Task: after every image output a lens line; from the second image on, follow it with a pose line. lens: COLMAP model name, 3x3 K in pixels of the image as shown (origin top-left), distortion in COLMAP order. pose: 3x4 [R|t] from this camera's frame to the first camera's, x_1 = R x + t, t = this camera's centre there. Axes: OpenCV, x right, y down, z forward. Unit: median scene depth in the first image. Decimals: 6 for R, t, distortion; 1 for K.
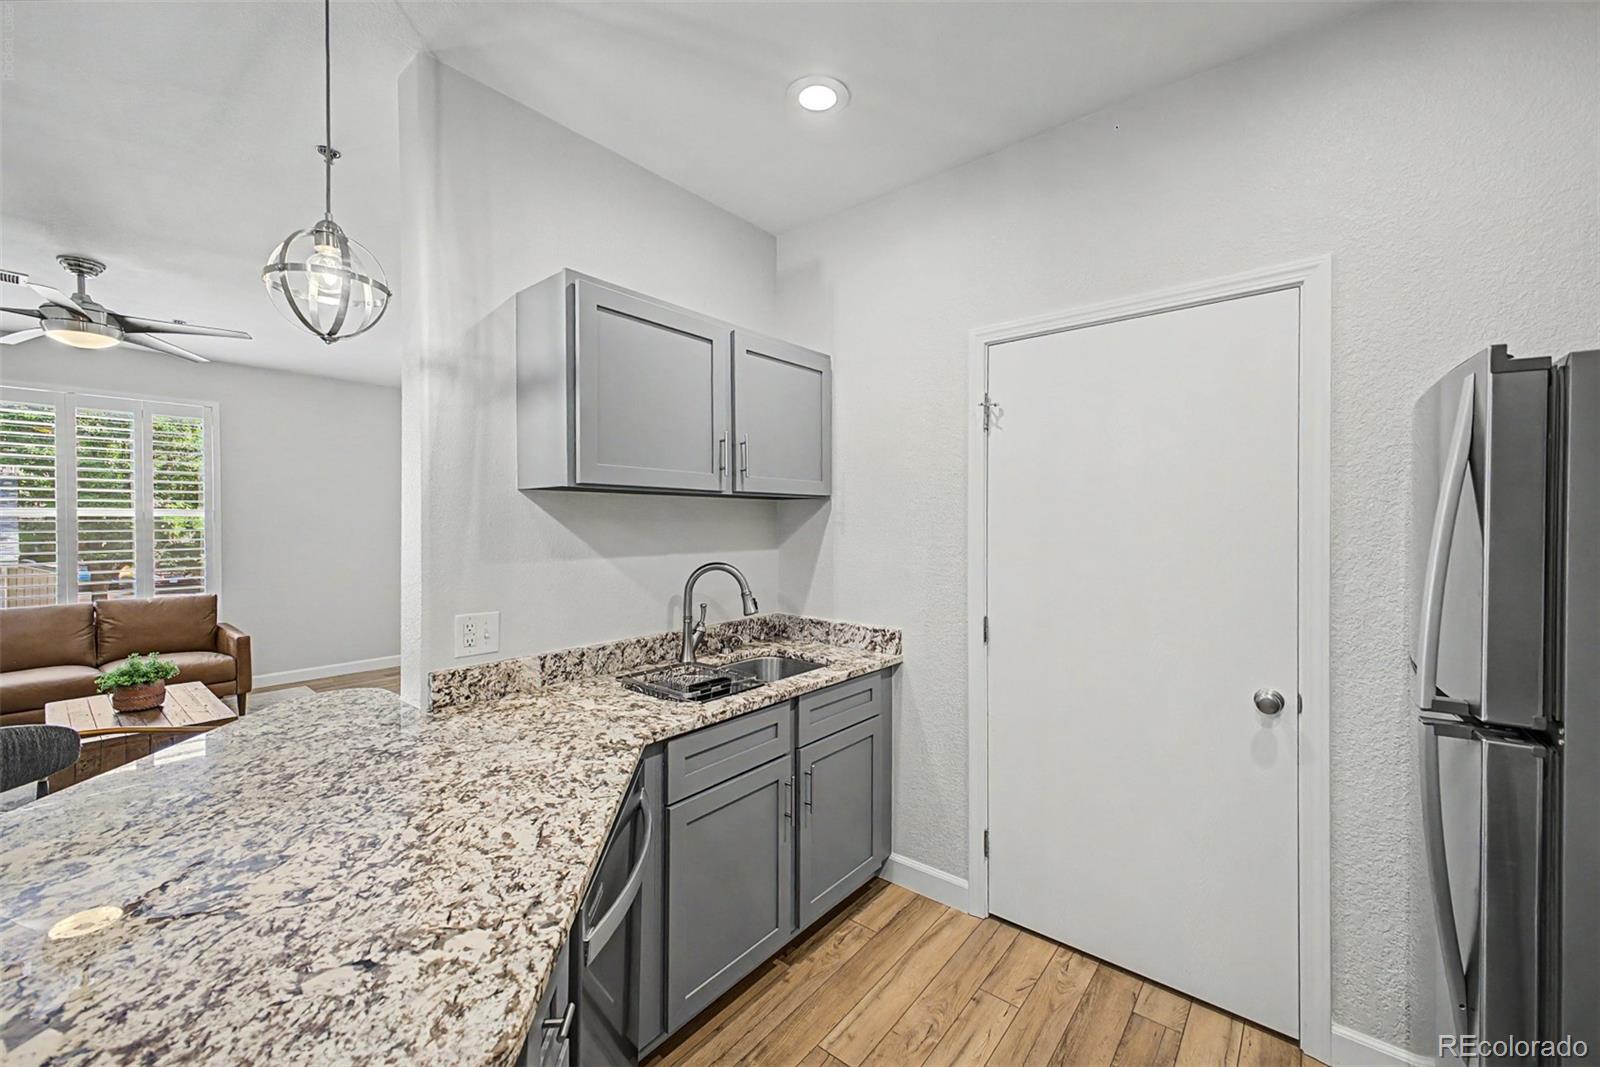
lens RADIAL K [[633.9, 0, 798.1], [0, 633.9, 527.1], [0, 0, 1]] dist [0.019045, -0.004420]
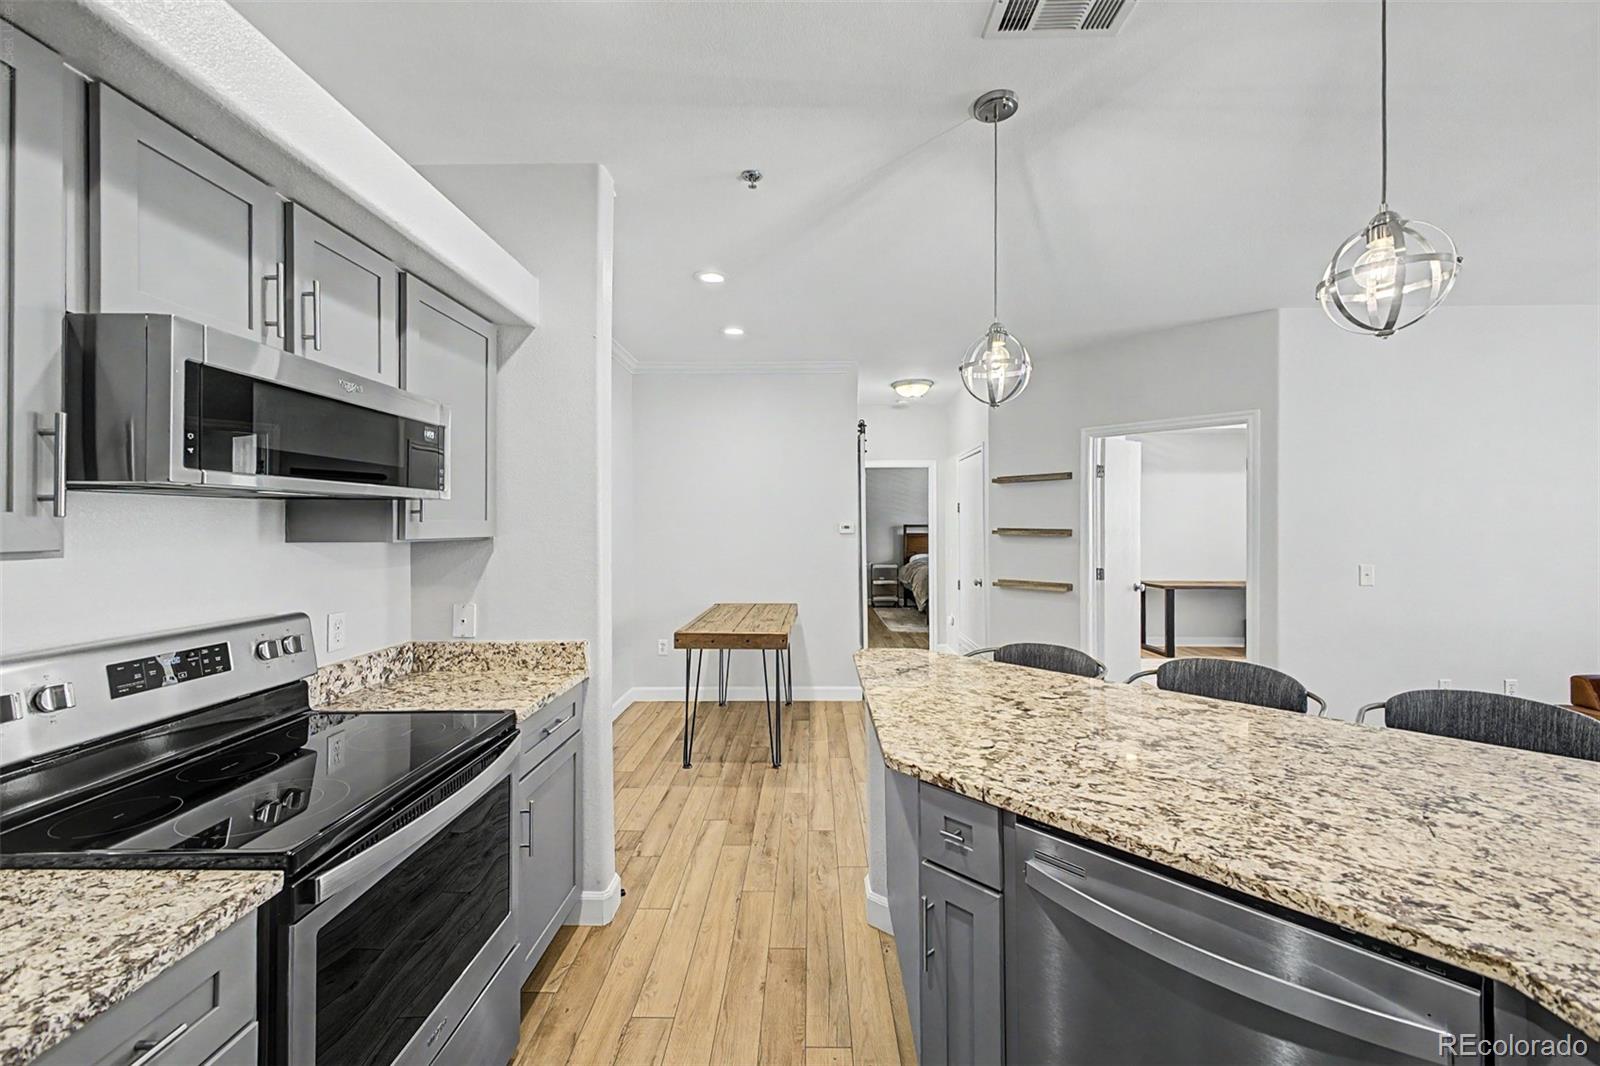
lens RADIAL K [[633.9, 0, 799.4], [0, 633.9, 521.0], [0, 0, 1]] dist [0.019045, -0.004420]
pose [[-0.783034, -0.002349, -0.621975, 0.430345], [-0.000745, 0.999996, -0.002838, -0.004846], [0.621979, -0.001759, -0.783032, 0.932377]]
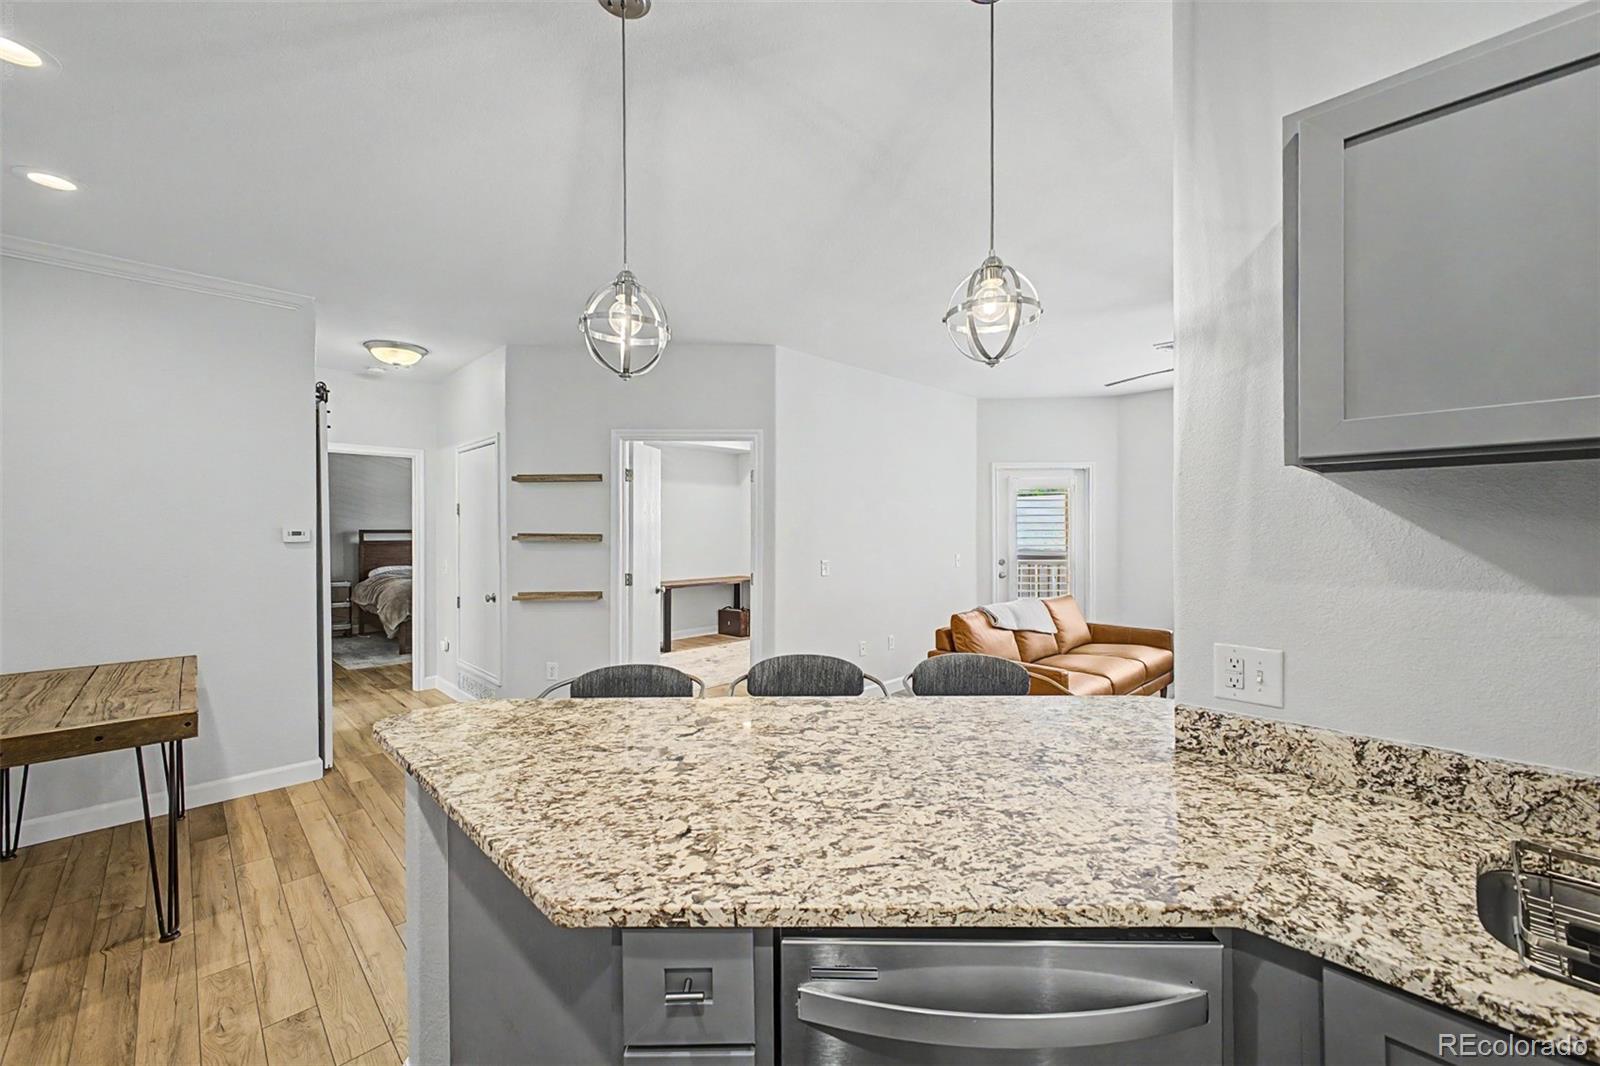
lens RADIAL K [[633.9, 0, 801.0], [0, 633.9, 527.0], [0, 0, 1]] dist [0.019045, -0.004420]
pose [[-0.104175, -0.001894, -0.994557, 0.312477], [0.000249, 0.999998, -0.001930, -0.002219], [0.994559, -0.000449, -0.104175, 0.603966]]
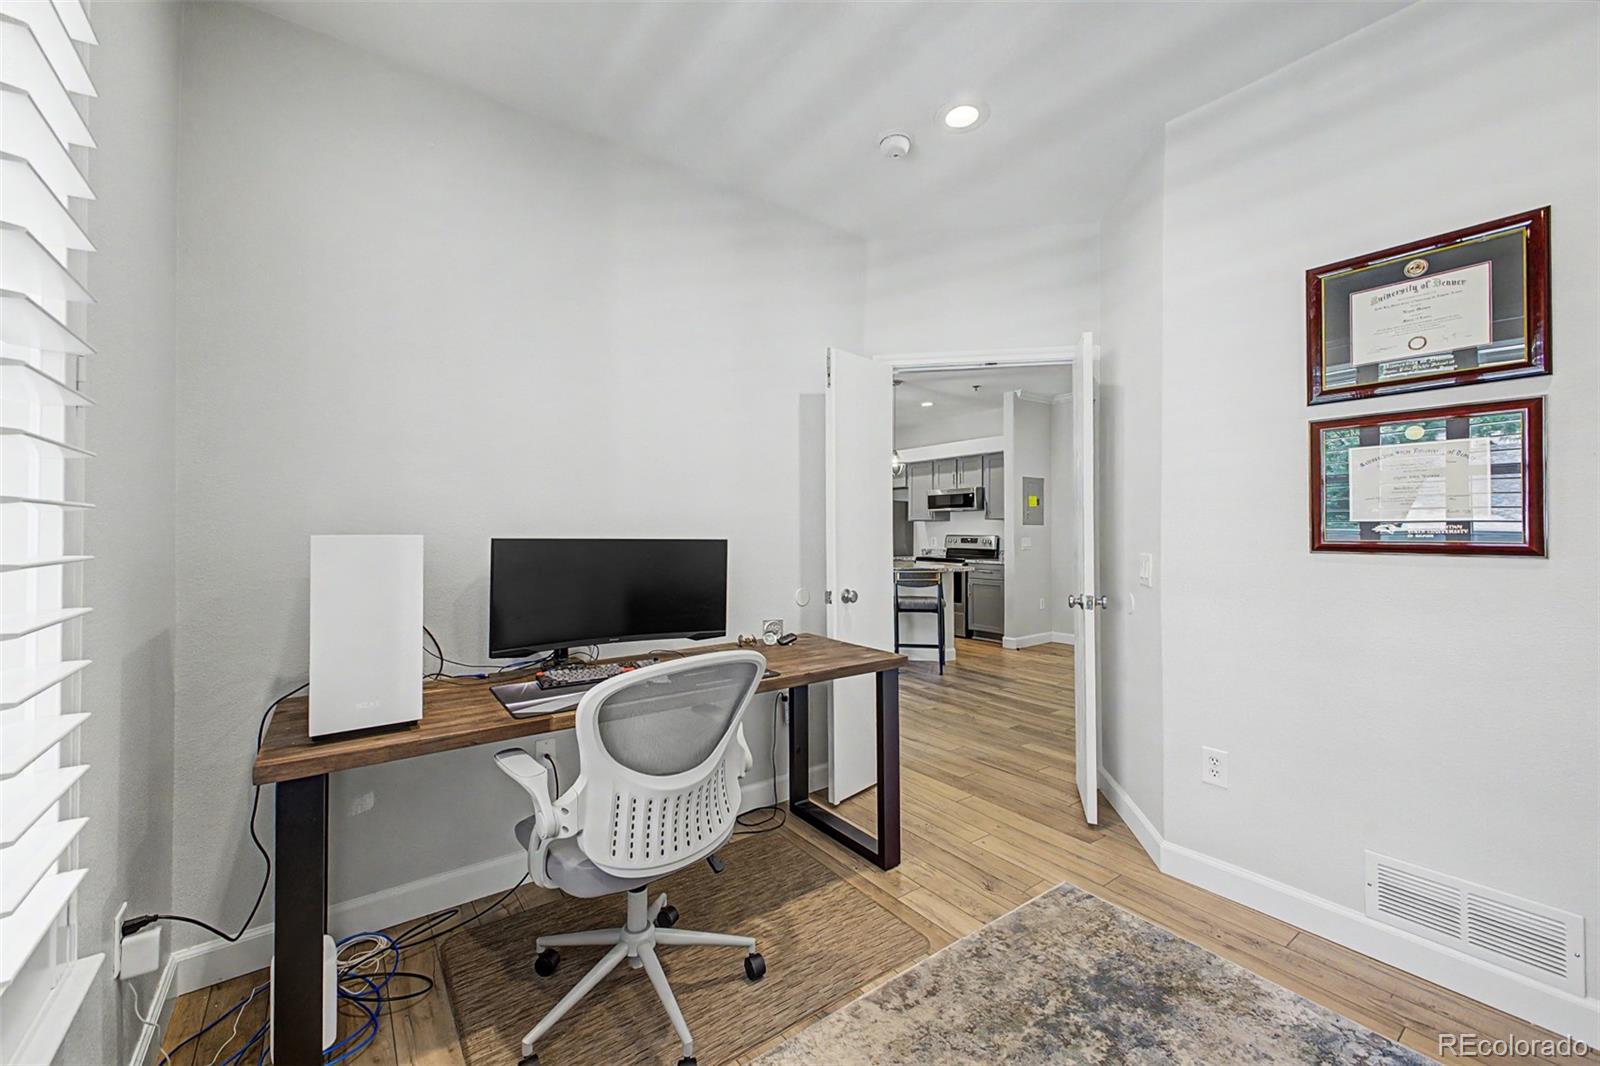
lens RADIAL K [[633.9, 0, 805.5], [0, 633.9, 530.4], [0, 0, 1]] dist [0.019045, -0.004420]
pose [[0.230837, 0.002438, 0.972989, -4.105232], [0.011659, 0.999918, -0.005272, 0.108004], [-0.972923, 0.012561, 0.230789, -0.058933]]
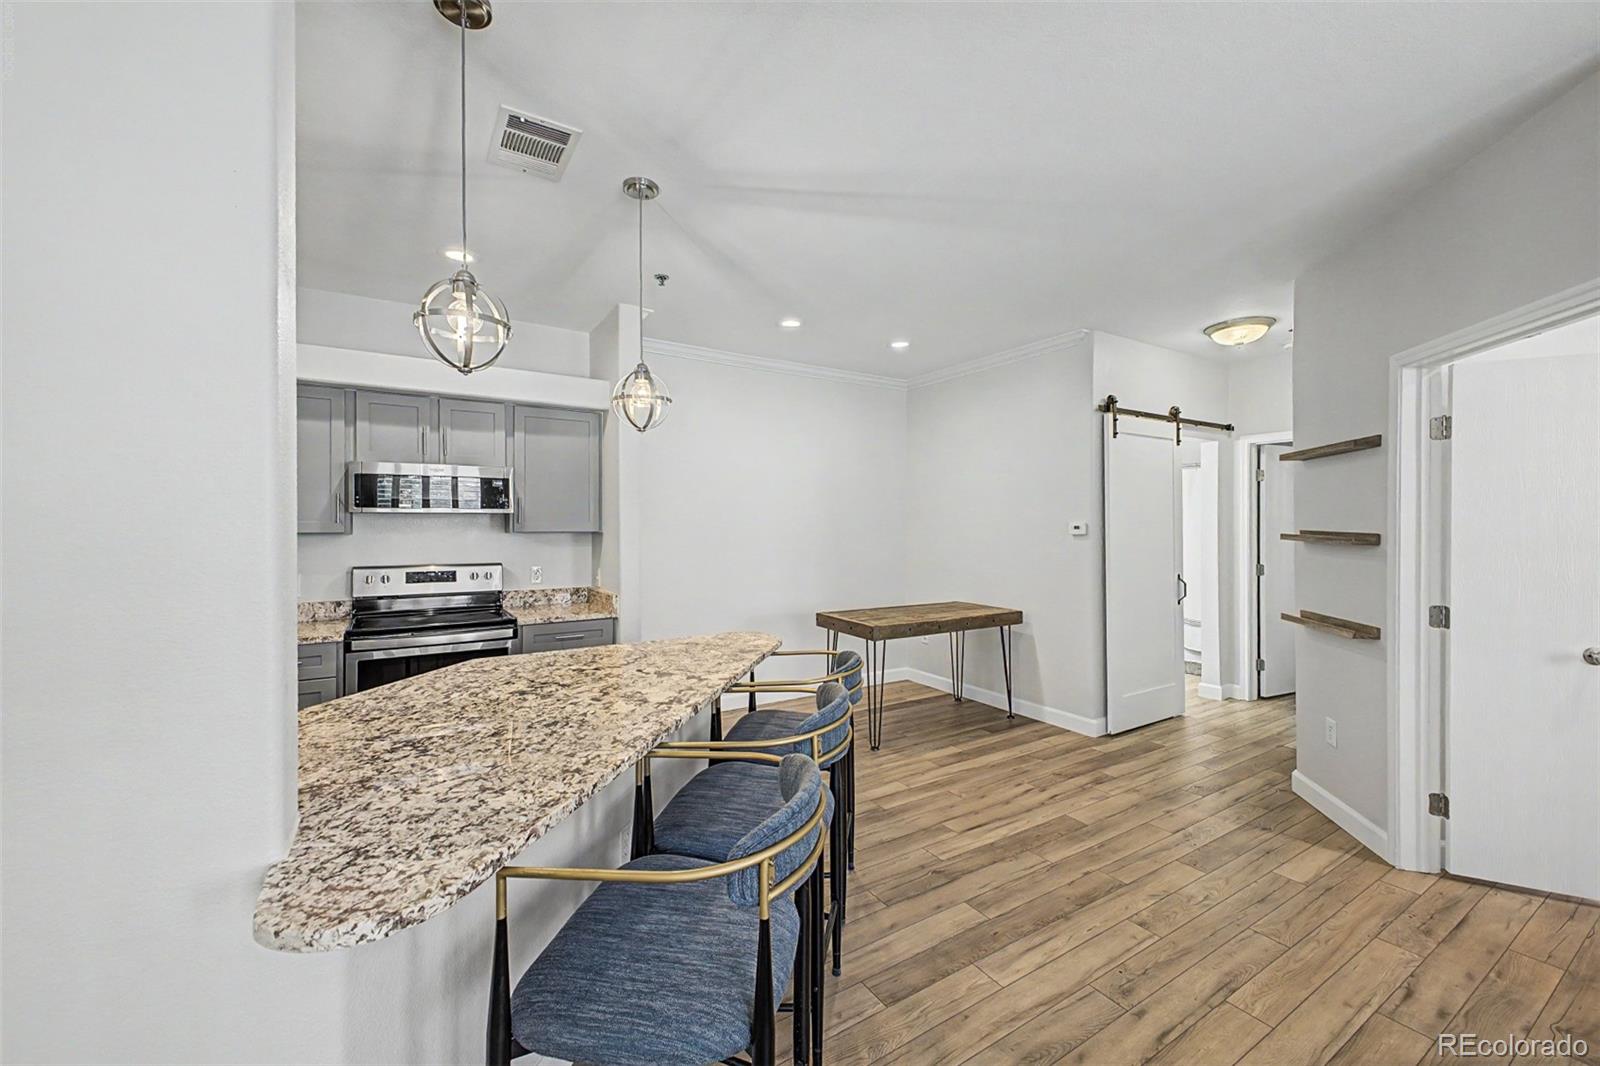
lens RADIAL K [[633.9, 0, 800.3], [0, 633.9, 523.0], [0, 0, 1]] dist [0.019045, -0.004420]
pose [[-0.948904, 0.000705, 0.315564, -1.296610], [0.002092, 0.999990, 0.004057, -0.014502], [-0.315558, 0.004510, -0.948896, 1.476413]]
